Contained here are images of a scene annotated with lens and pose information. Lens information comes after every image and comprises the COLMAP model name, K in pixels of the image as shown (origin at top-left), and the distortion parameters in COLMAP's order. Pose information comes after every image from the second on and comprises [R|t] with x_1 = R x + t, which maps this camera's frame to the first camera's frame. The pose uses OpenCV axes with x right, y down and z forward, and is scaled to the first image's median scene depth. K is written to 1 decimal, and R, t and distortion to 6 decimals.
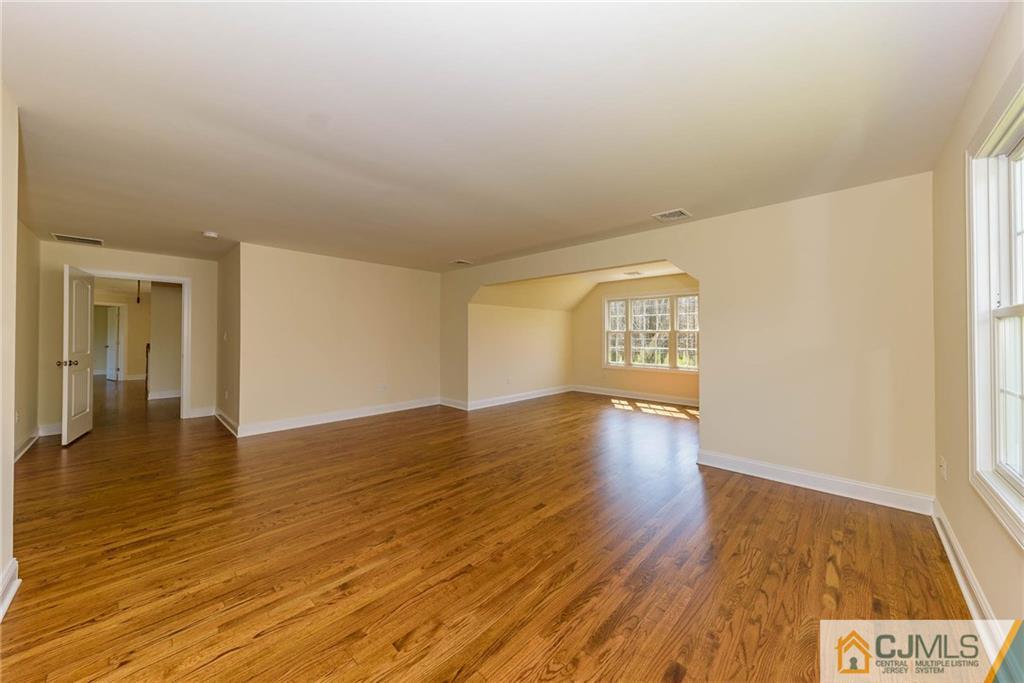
lens RADIAL K [[353.8, 0, 511.1], [0, 353.8, 346.4], [0, 0, 1]] dist [0.001104, -0.000064]
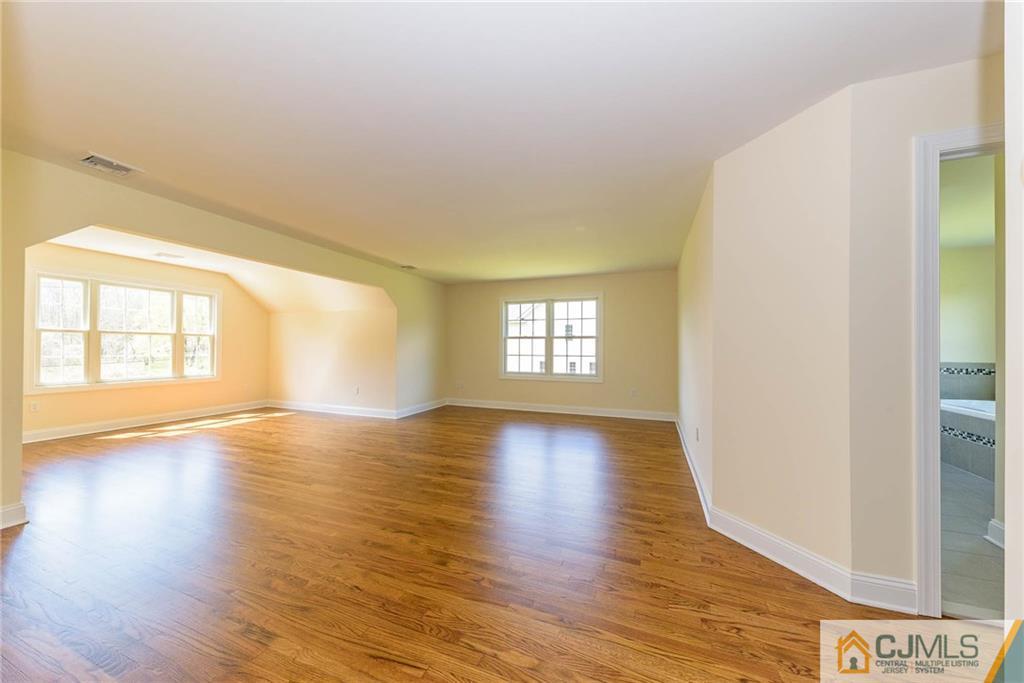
lens RADIAL K [[353.8, 0, 511.1], [0, 353.8, 346.4], [0, 0, 1]] dist [0.001104, -0.000064]
pose [[-0.378271, 0.002869, 0.925691, -1.202577], [0.013631, 0.999904, 0.002472, -0.010126], [-0.925595, 0.013553, -0.378274, 1.117285]]
